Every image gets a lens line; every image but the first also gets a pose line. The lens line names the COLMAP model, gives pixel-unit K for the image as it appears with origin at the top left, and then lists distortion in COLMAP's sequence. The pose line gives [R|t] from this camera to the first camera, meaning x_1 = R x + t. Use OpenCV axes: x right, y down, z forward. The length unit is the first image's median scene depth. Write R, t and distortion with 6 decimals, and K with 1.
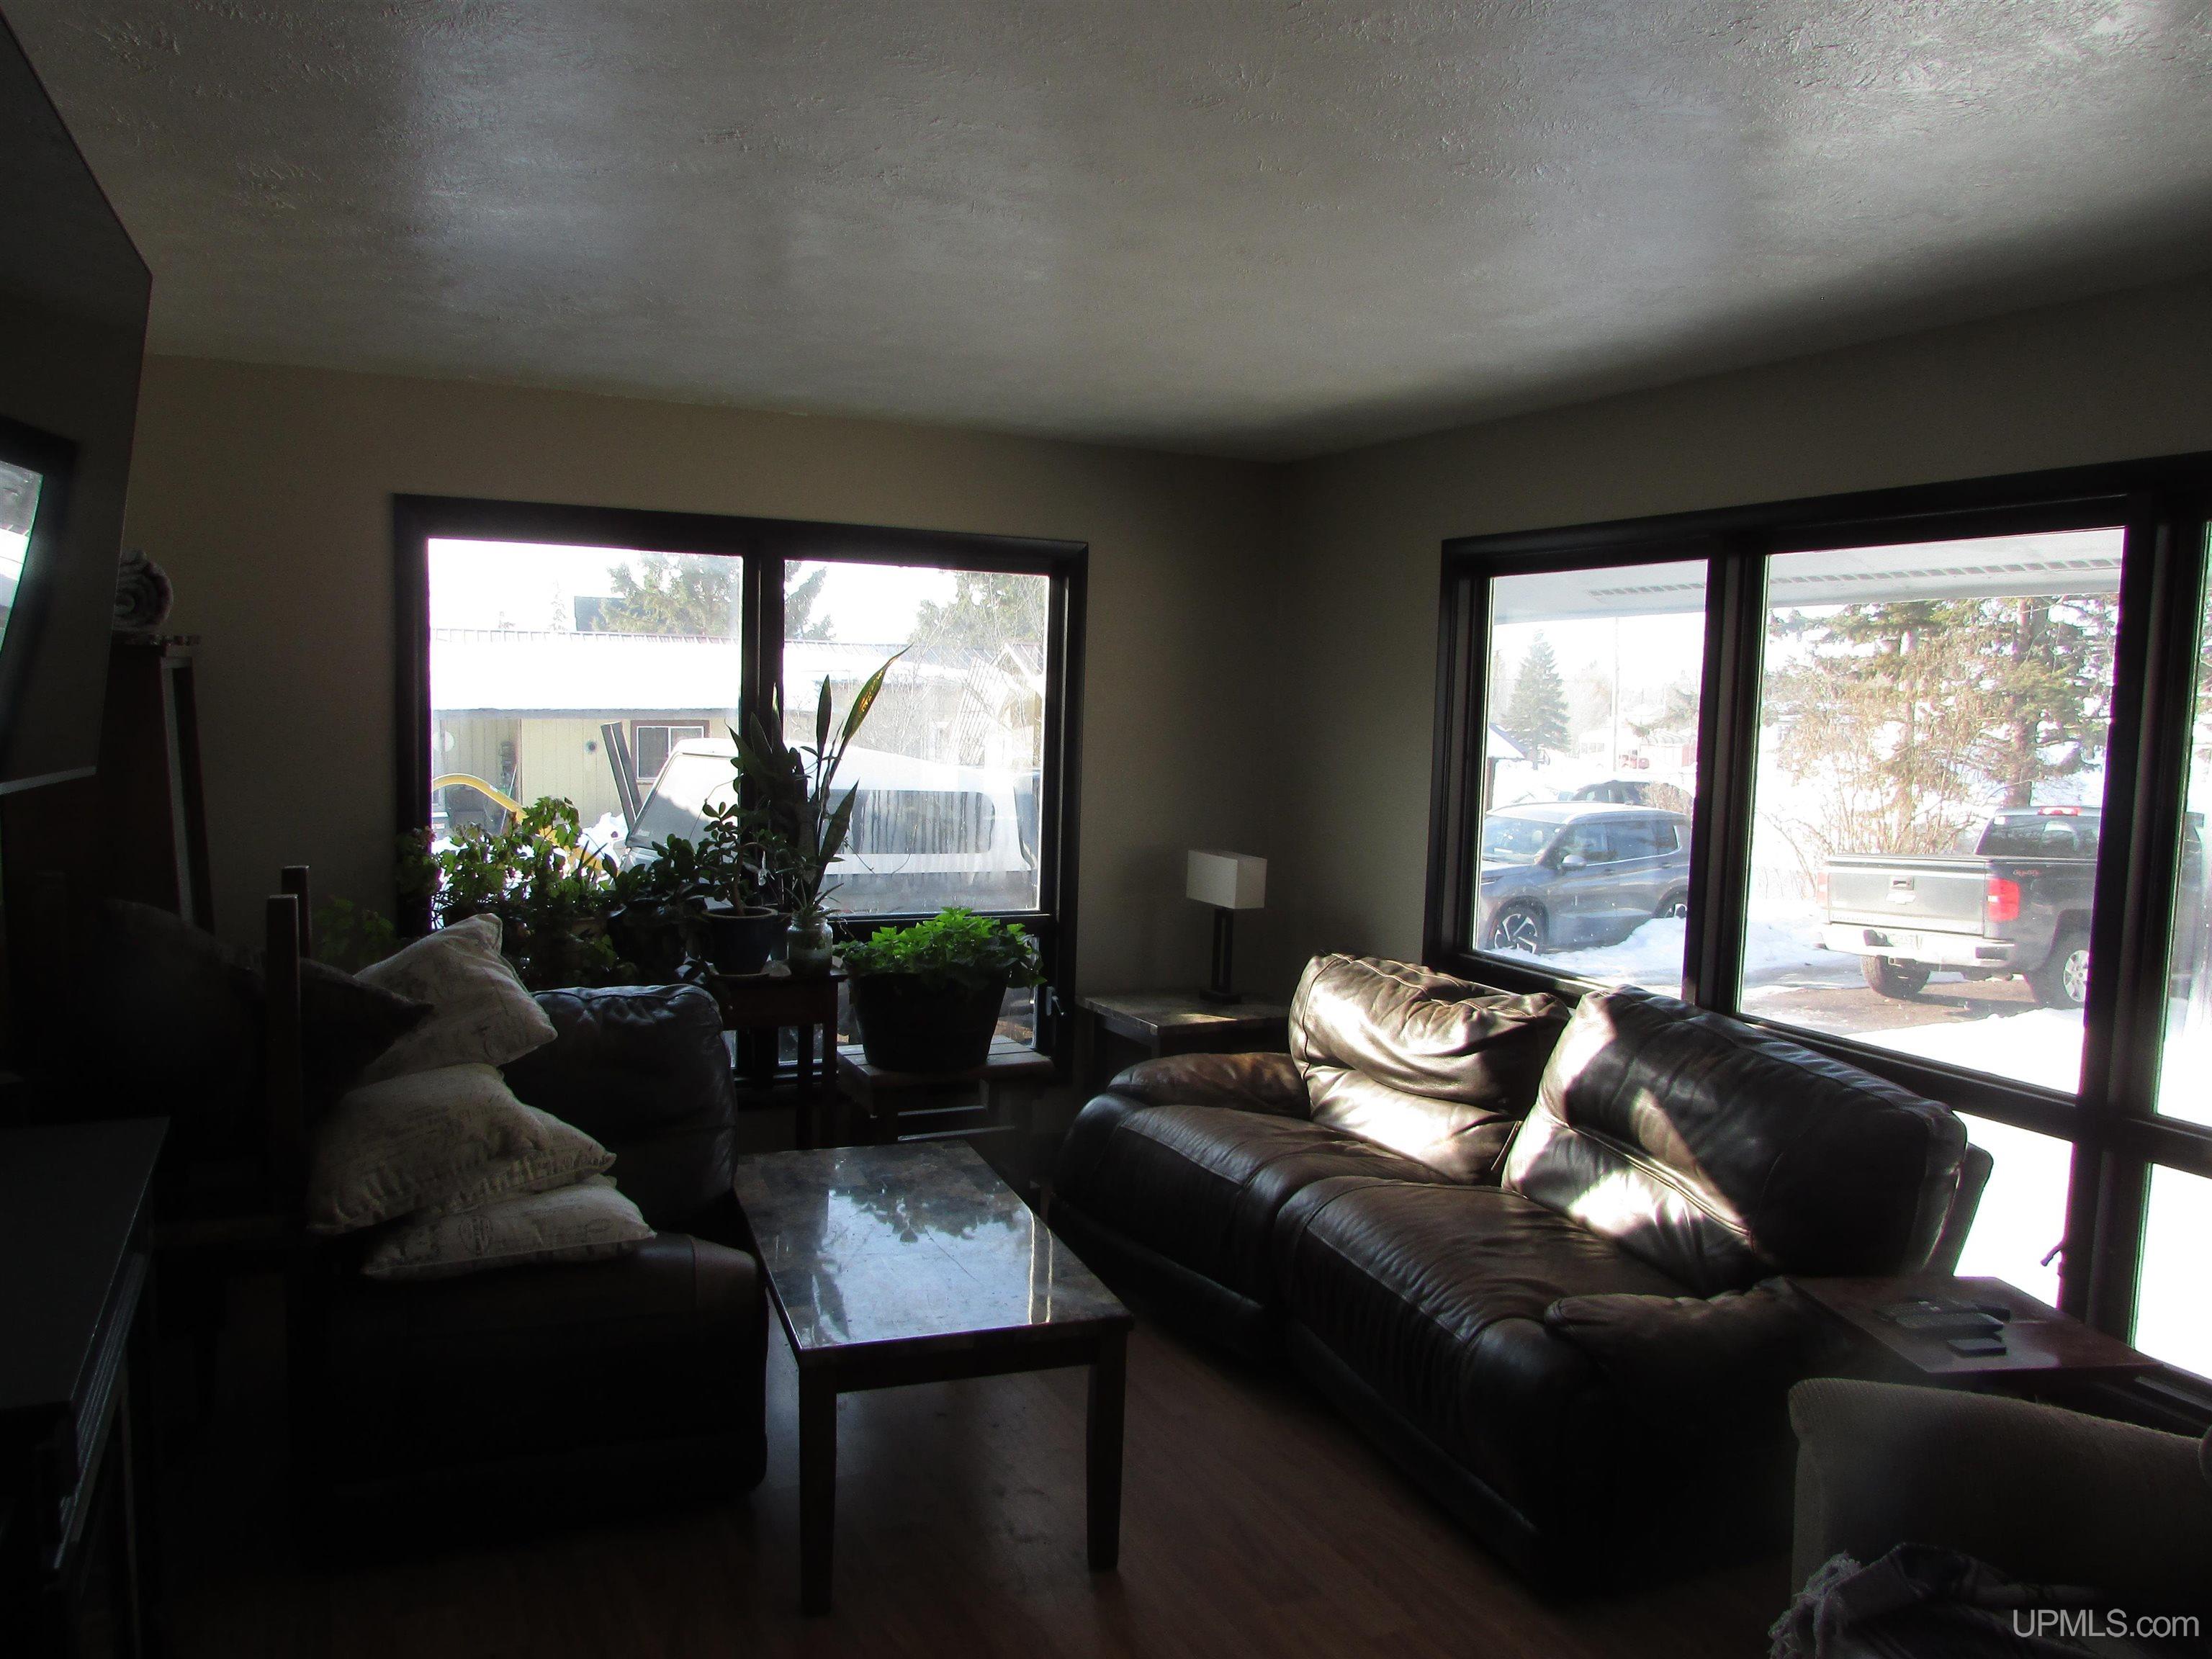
lens RADIAL K [[1576.9, 0, 1106.0], [0, 1576.9, 829.5], [0, 0, 1]] dist [-0.090806, 0.000244]
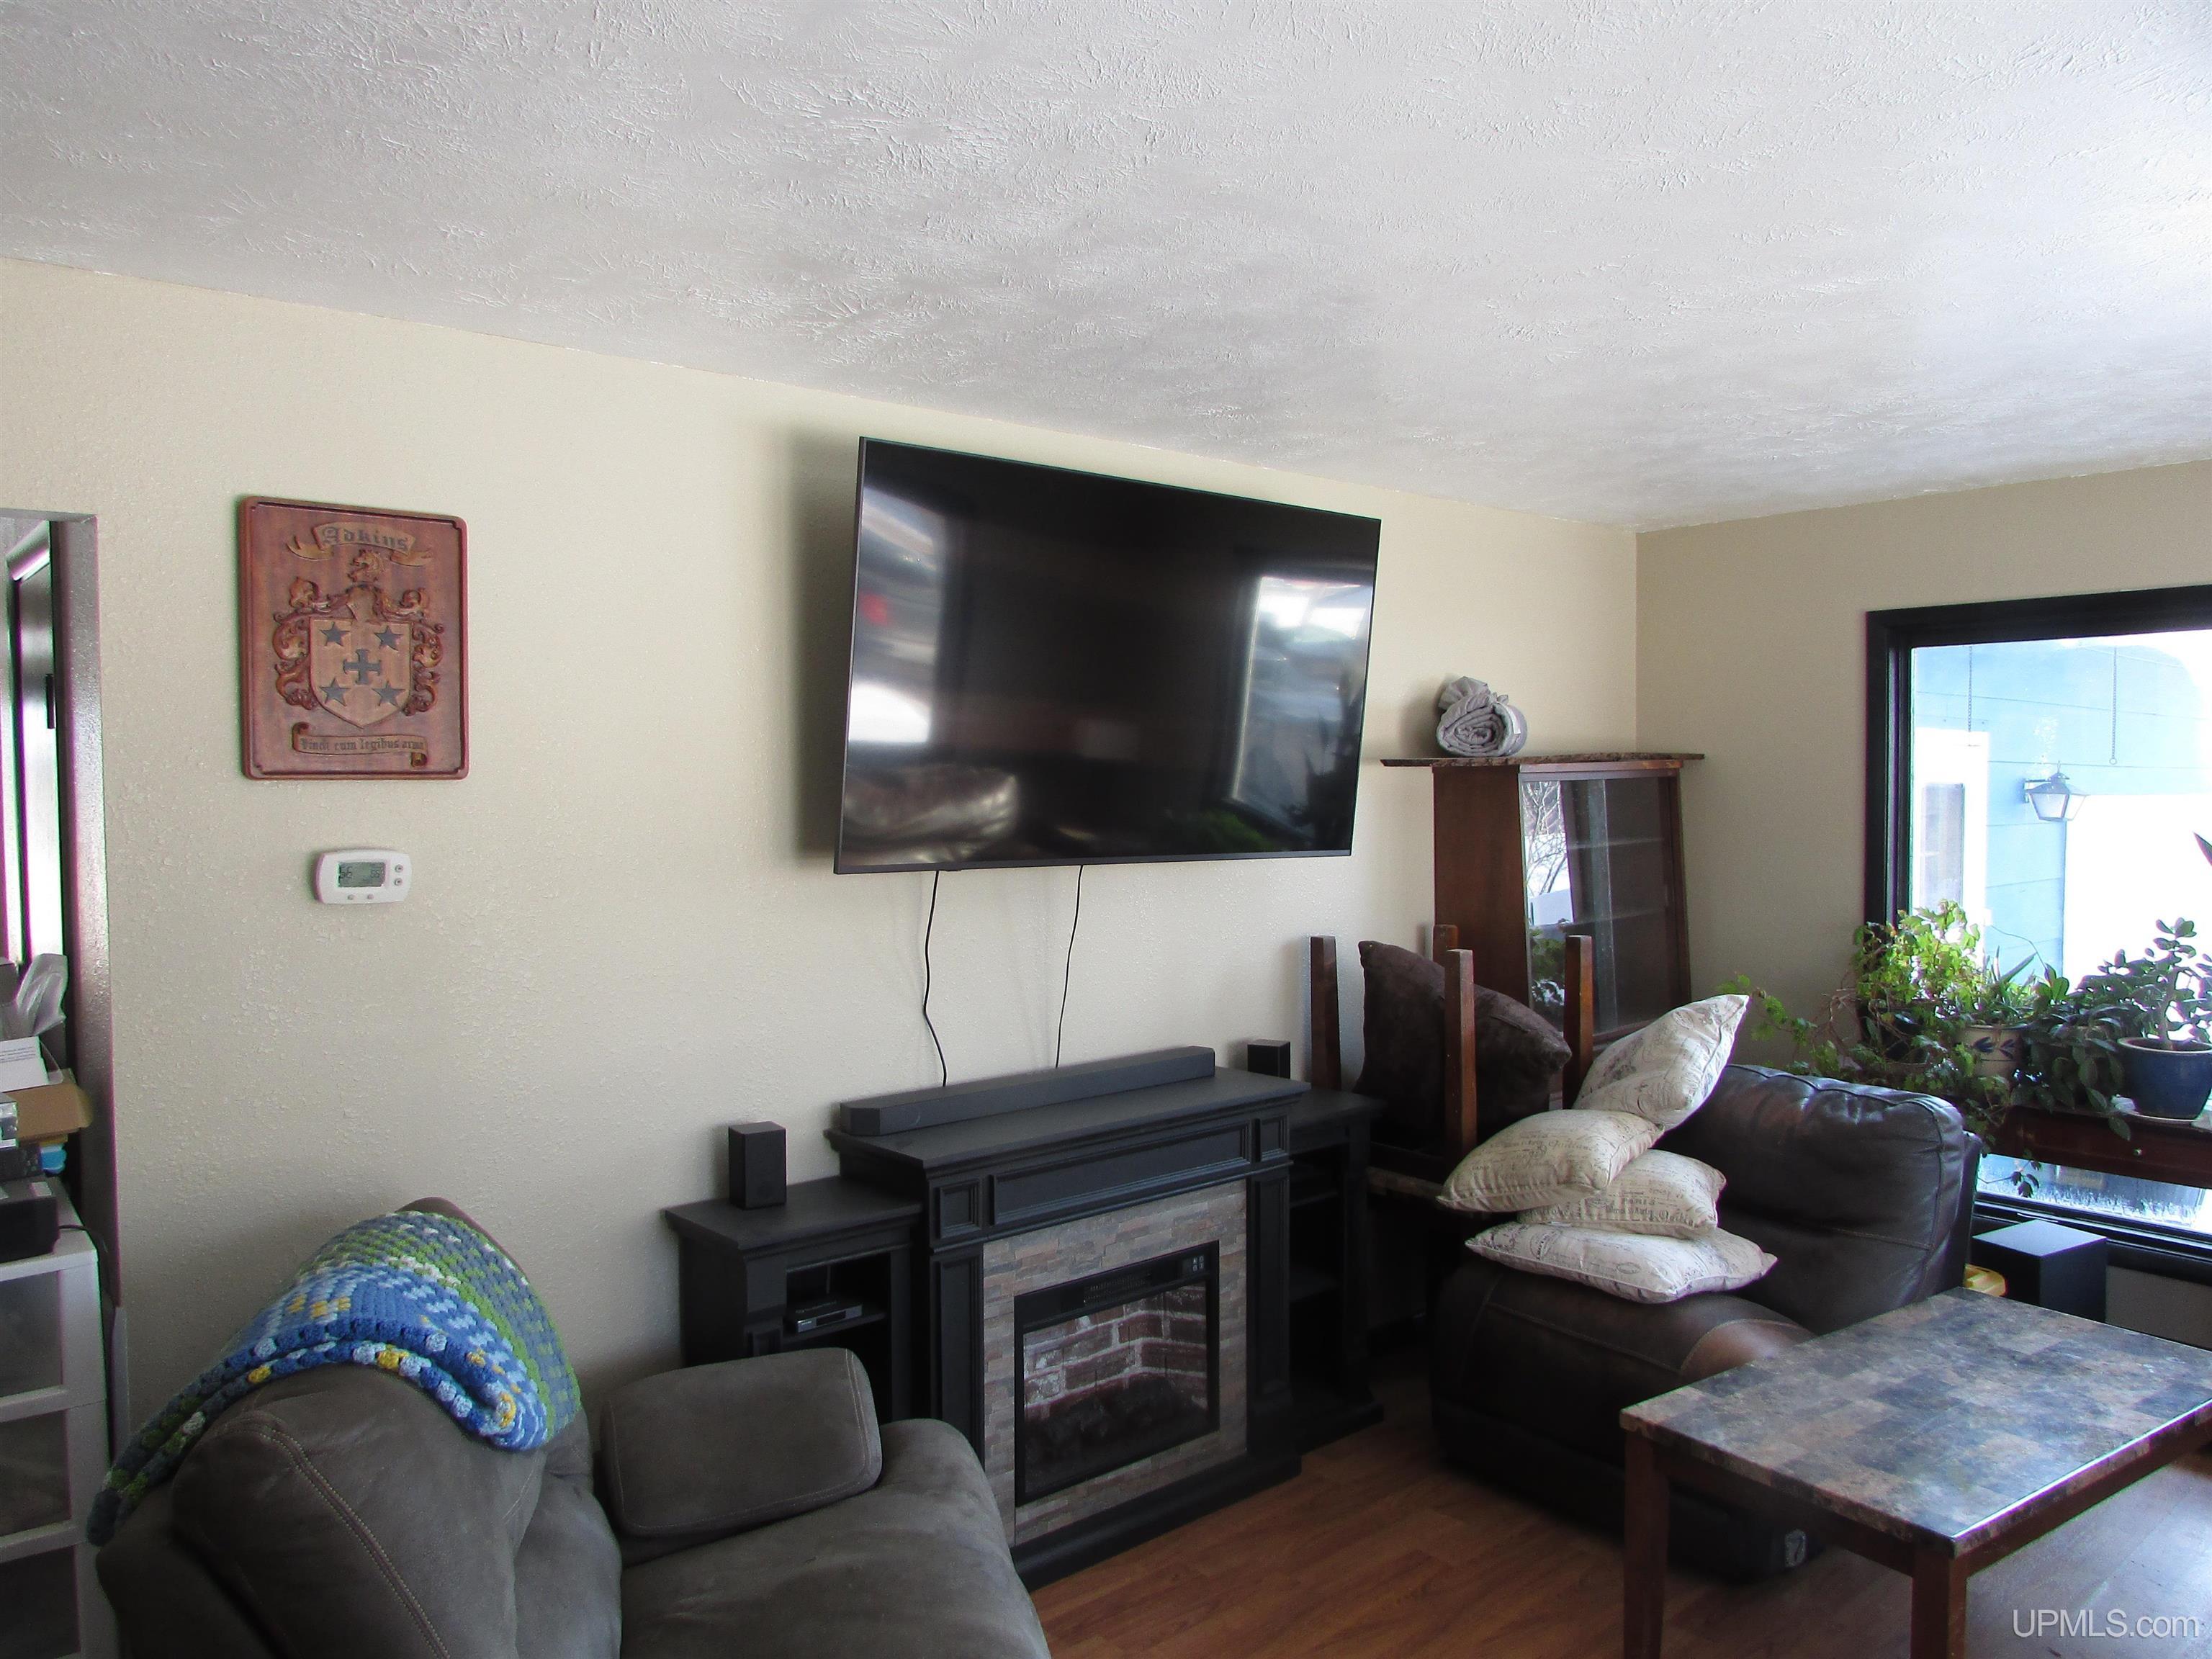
lens RADIAL K [[1562.5, 0, 1106.0], [0, 1562.5, 829.5], [0, 0, 1]] dist [-0.034258, 0.000274]
pose [[0.245378, 0.007215, -0.969401, 0.657246], [-0.068671, 0.997590, -0.009957, -0.025935], [0.966992, 0.069013, 0.245282, 0.321988]]
